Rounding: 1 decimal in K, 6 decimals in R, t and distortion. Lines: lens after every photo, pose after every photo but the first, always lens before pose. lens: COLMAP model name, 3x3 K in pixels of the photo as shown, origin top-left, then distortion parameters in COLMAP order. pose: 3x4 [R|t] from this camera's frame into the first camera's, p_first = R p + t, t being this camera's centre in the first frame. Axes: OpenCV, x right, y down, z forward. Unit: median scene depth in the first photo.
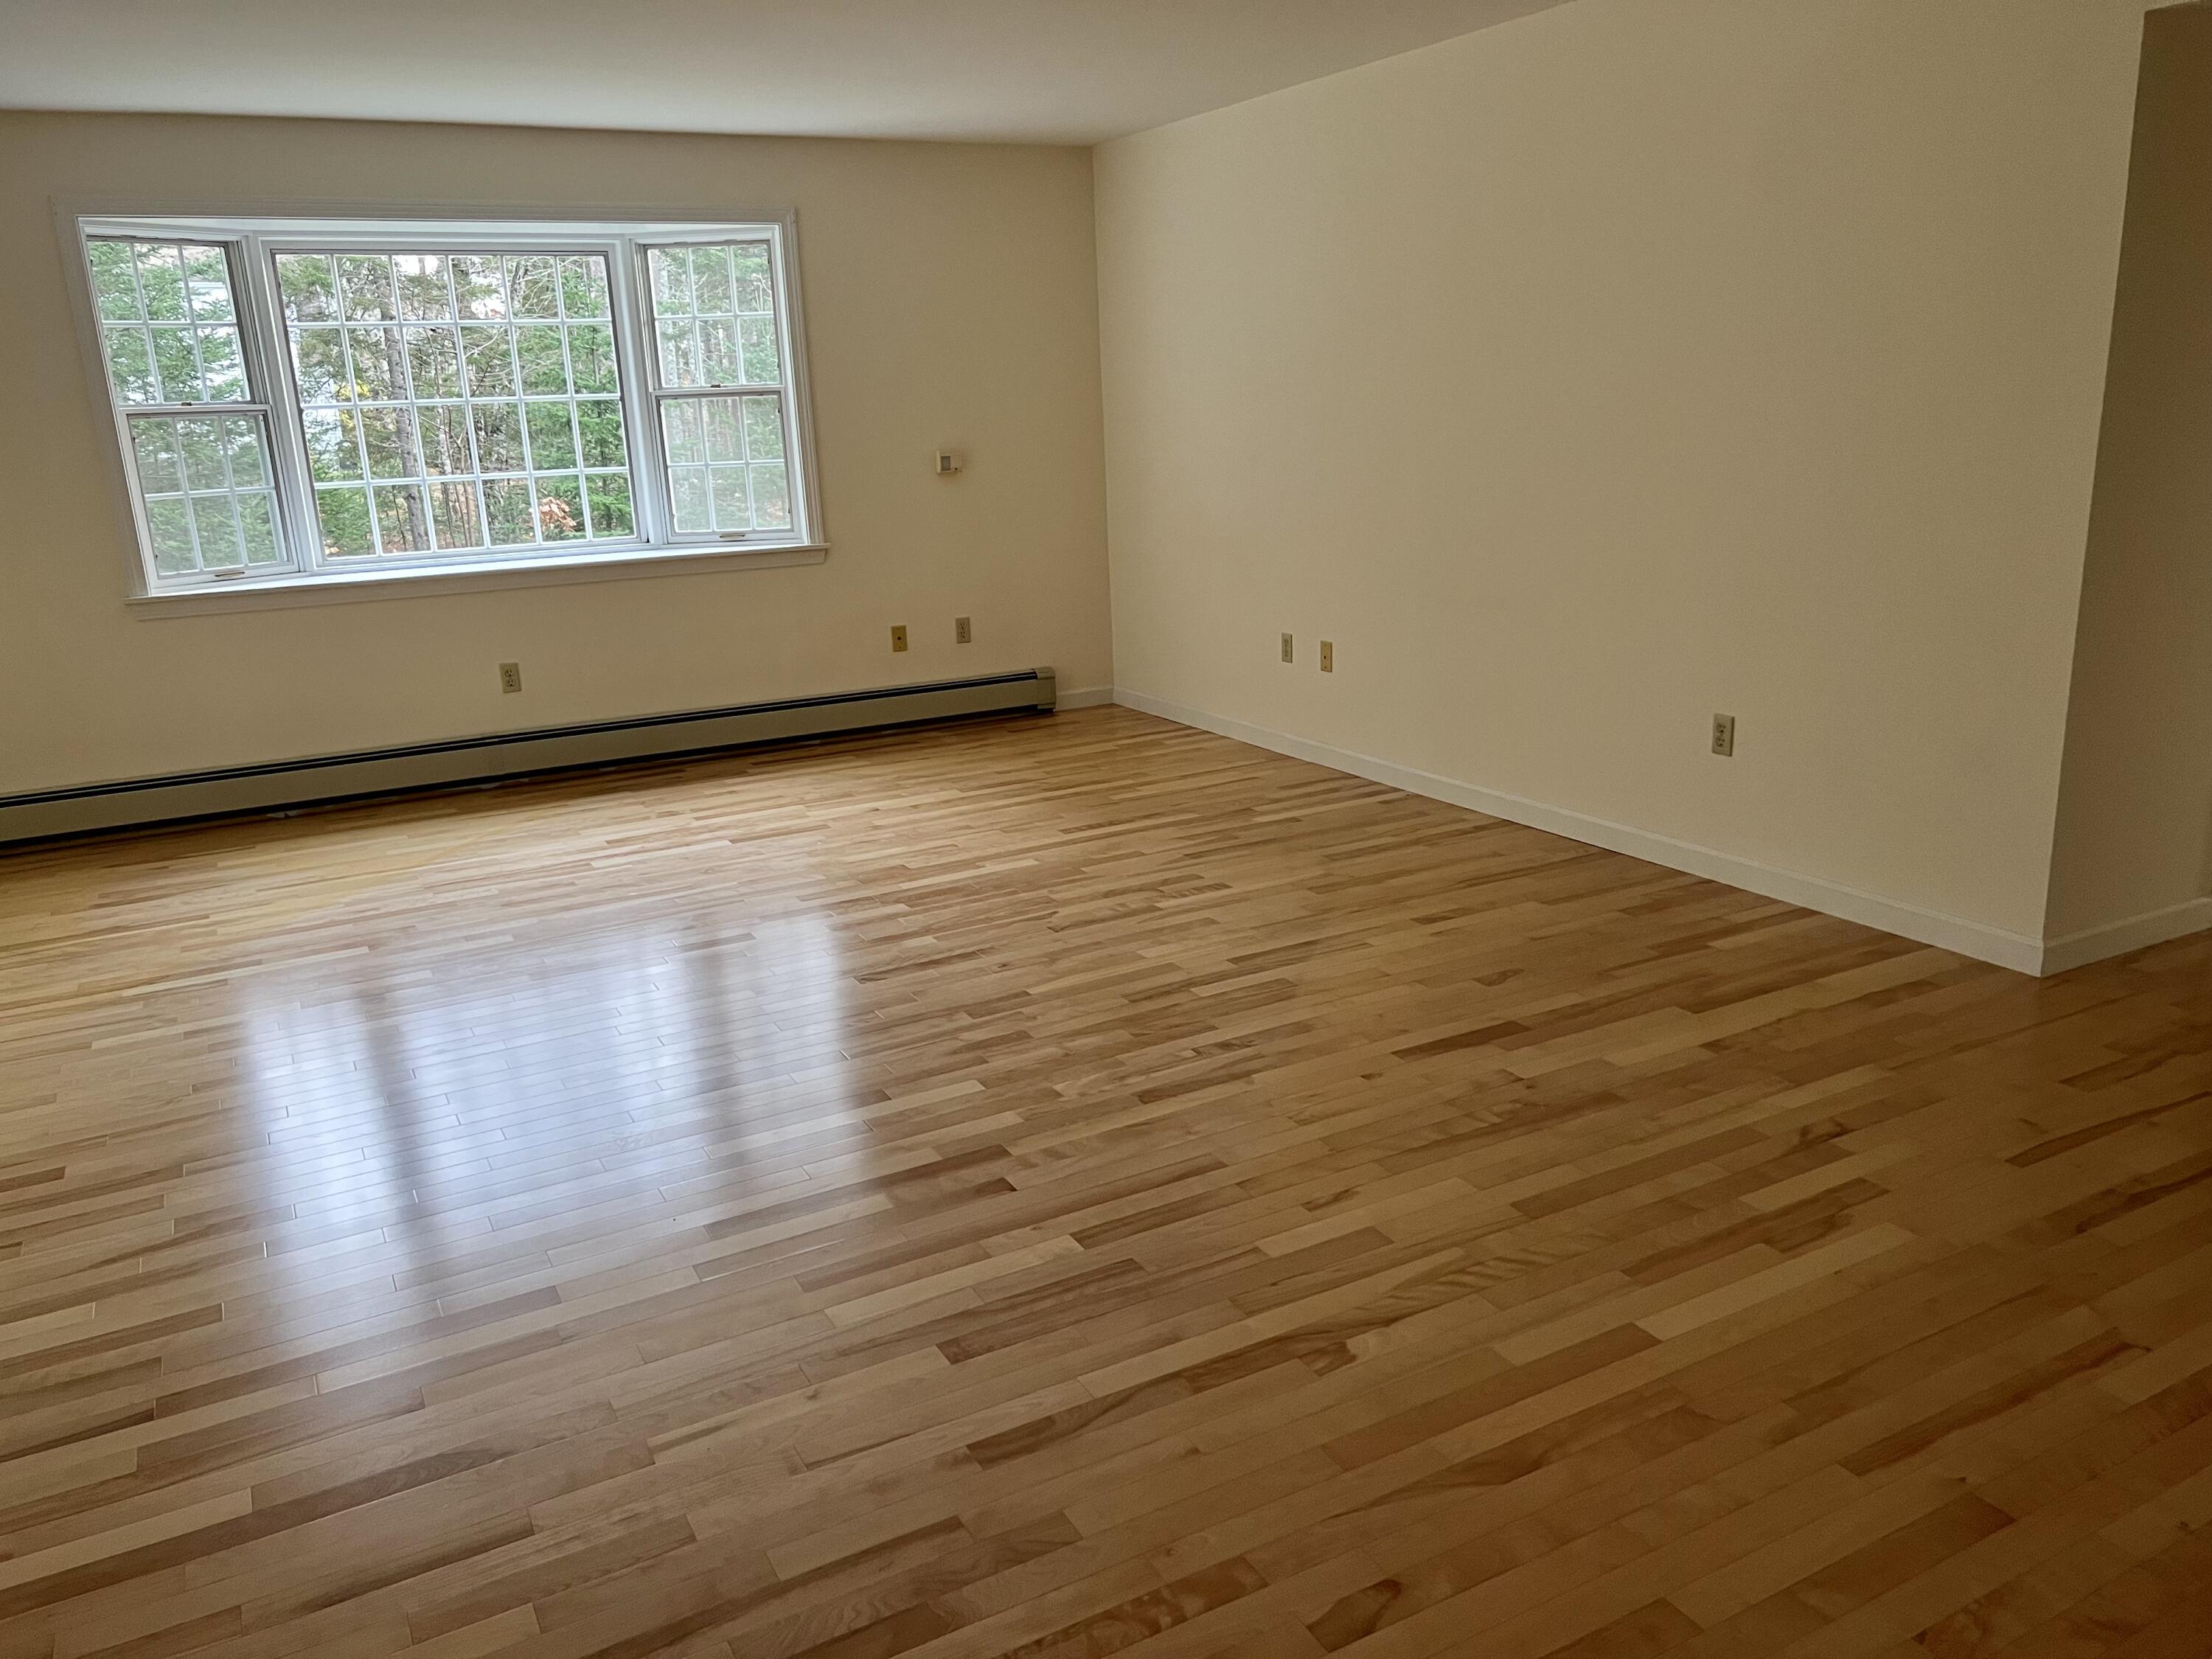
lens RADIAL K [[1669.3, 0, 1105.0], [0, 1669.3, 831.3], [0, 0, 1]] dist [0.049995, -0.051295]
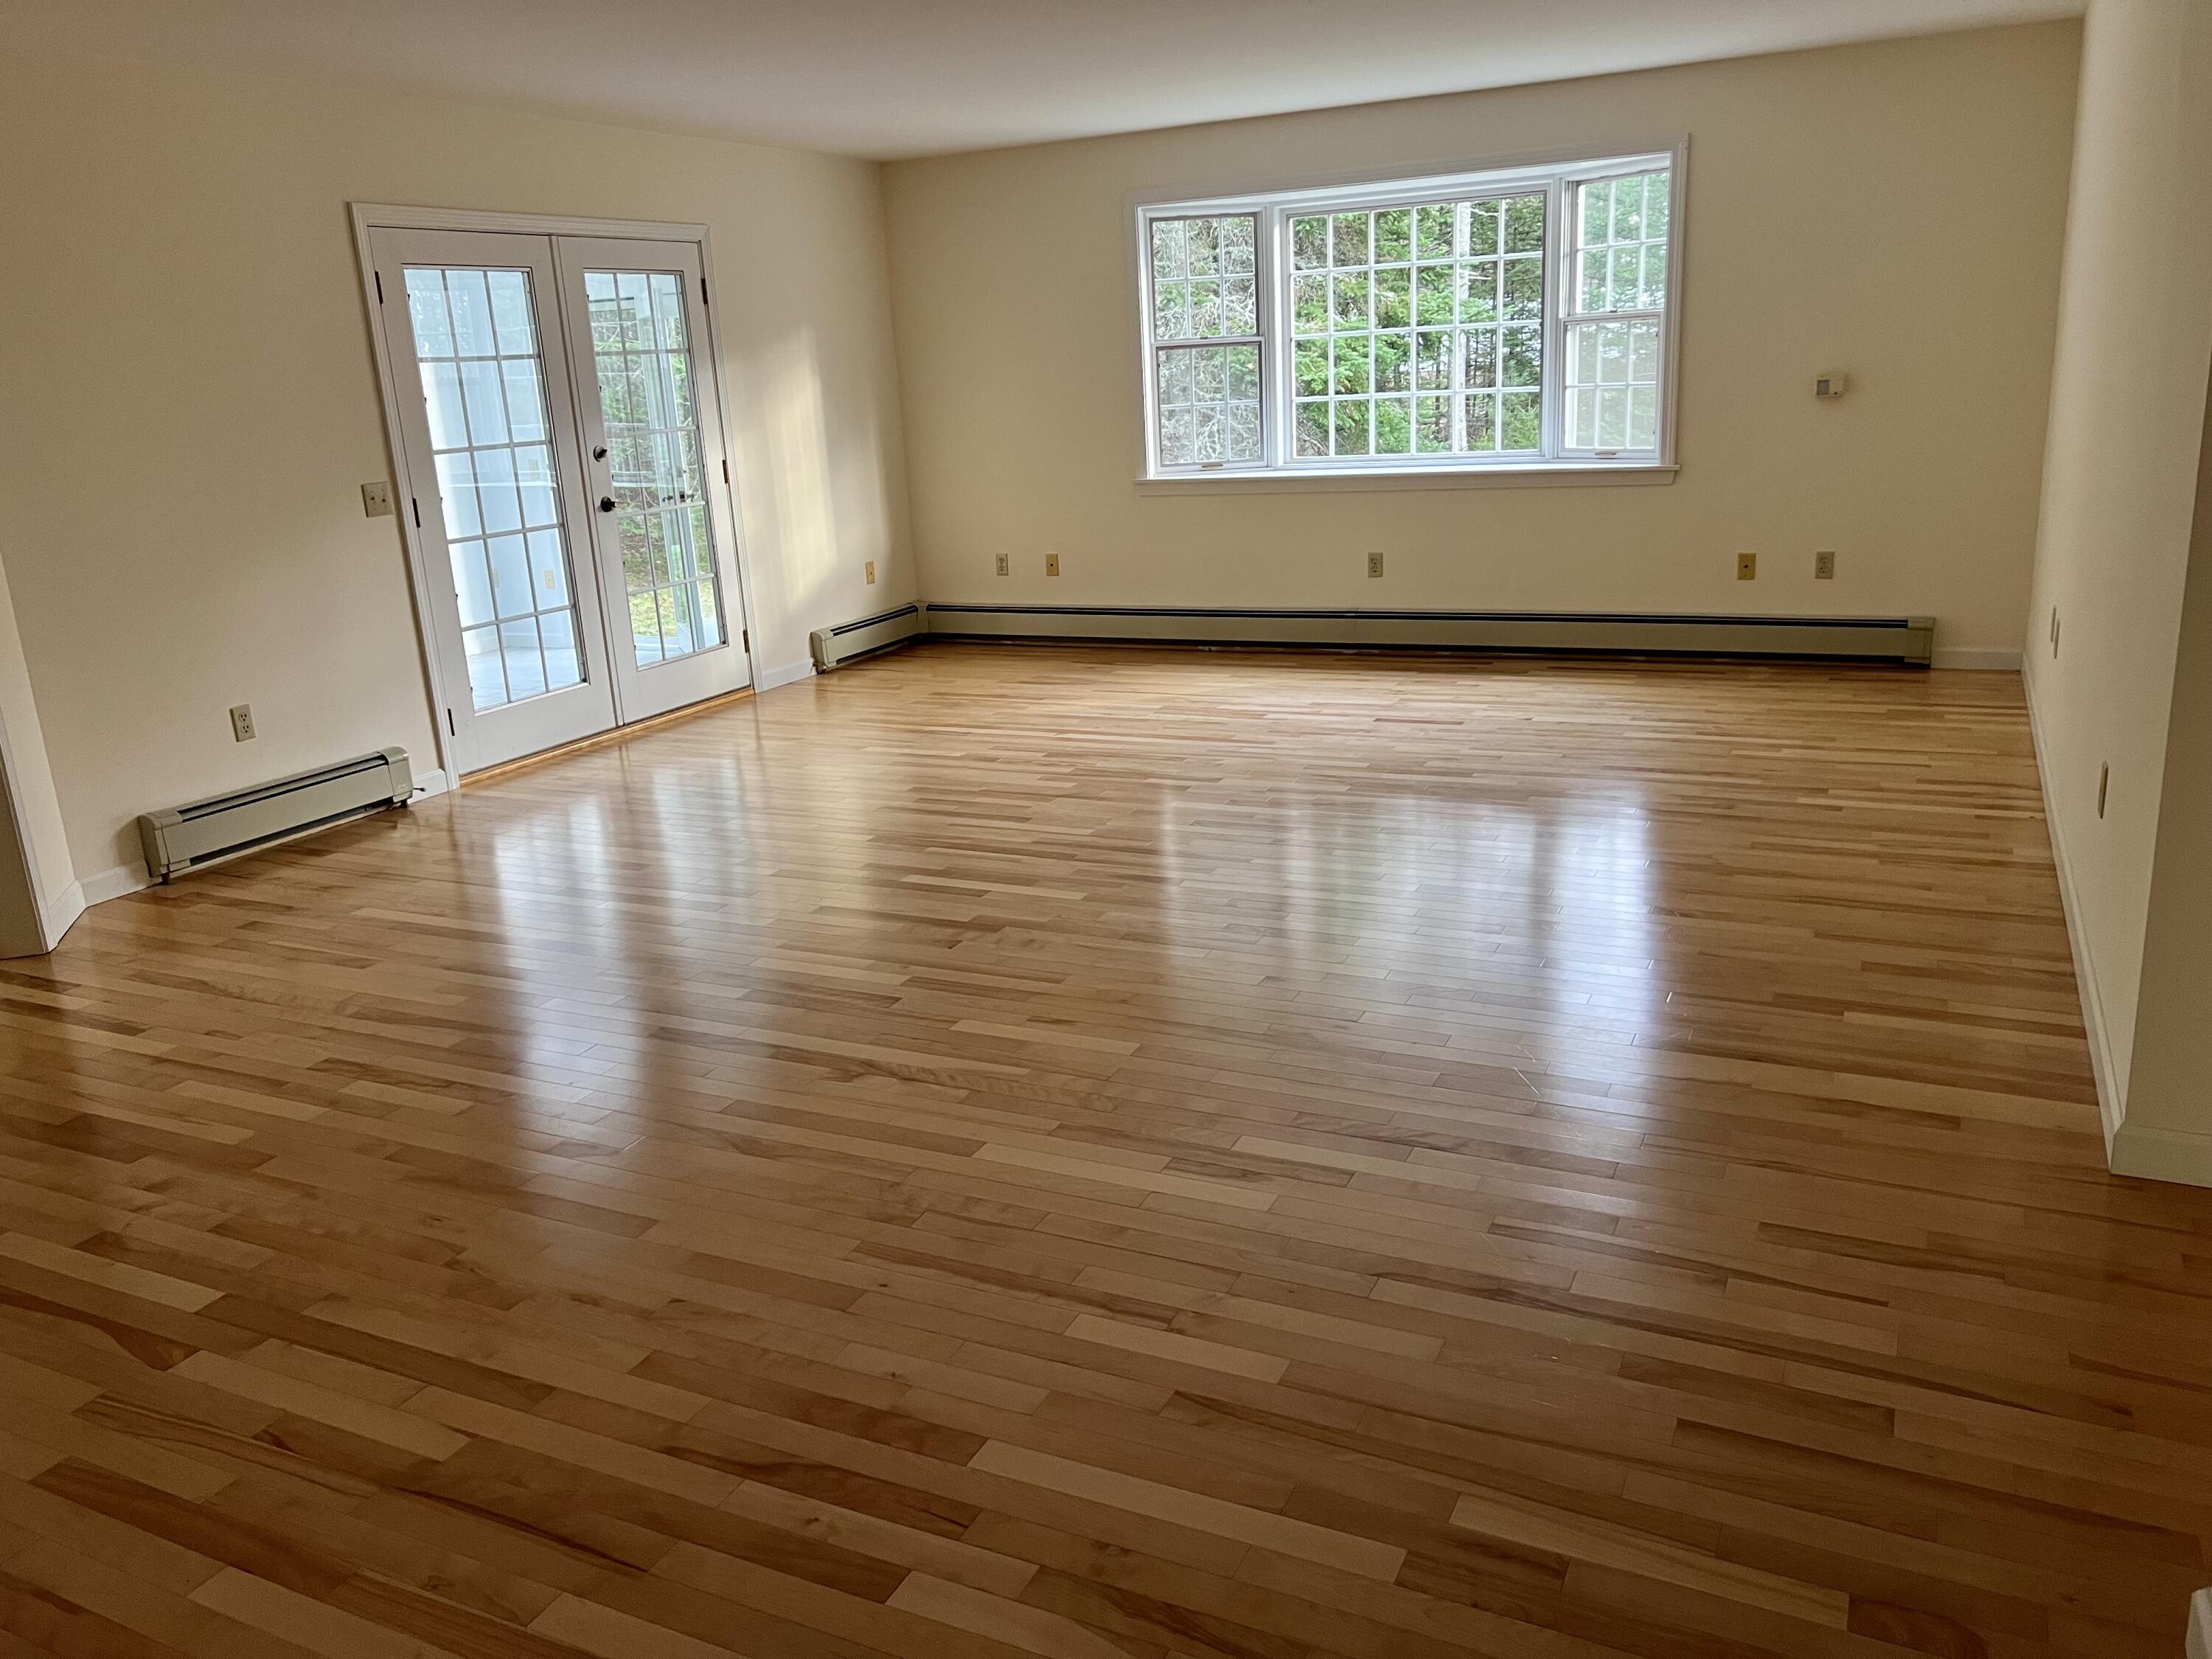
lens RADIAL K [[1669.3, 0, 1098.5], [0, 1669.3, 827.7], [0, 0, 1]] dist [0.049995, -0.051295]
pose [[0.573171, 0.230932, -0.786222, 0.512681], [-0.177246, 0.971693, 0.156194, -0.057935], [0.800037, 0.049829, 0.597878, 0.122814]]
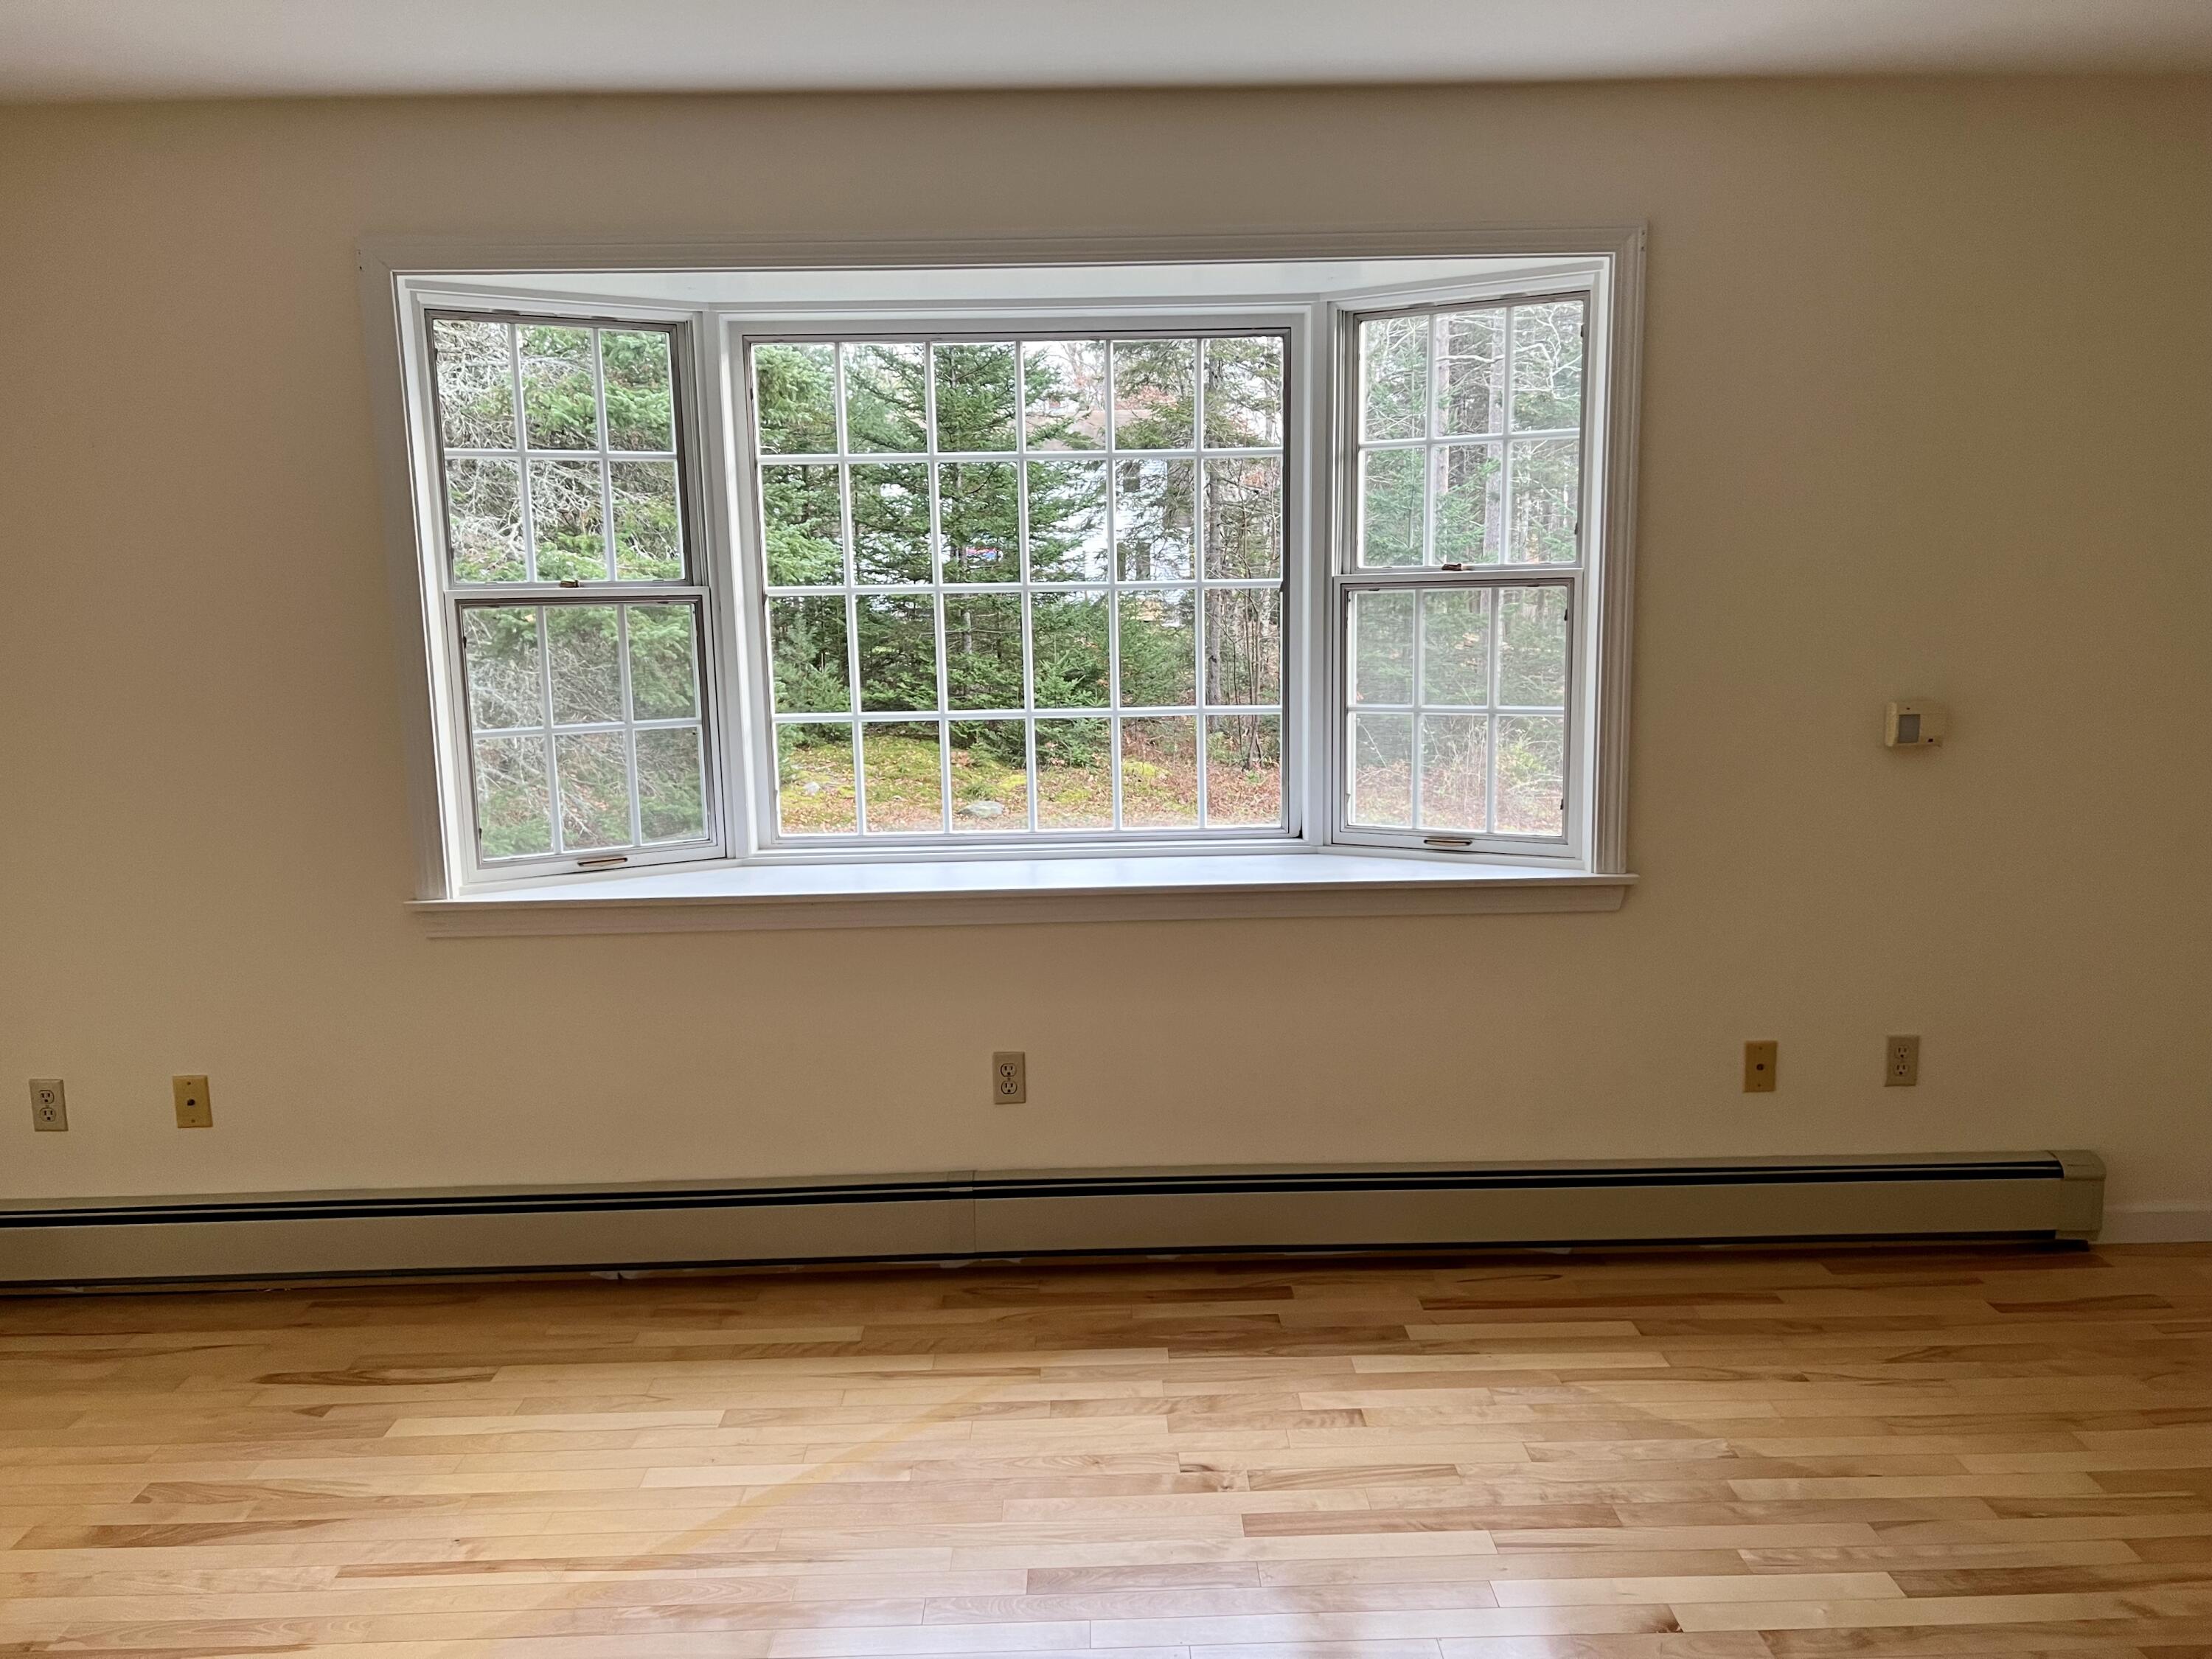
lens RADIAL K [[1669.3, 0, 1096.3], [0, 1669.3, 850.1], [0, 0, 1]] dist [0.049995, -0.051295]
pose [[0.882692, 0.098266, -0.459564, -0.080867], [-0.135889, 0.989490, -0.049427, -0.139087], [0.449877, 0.106079, 0.886768, 0.503505]]
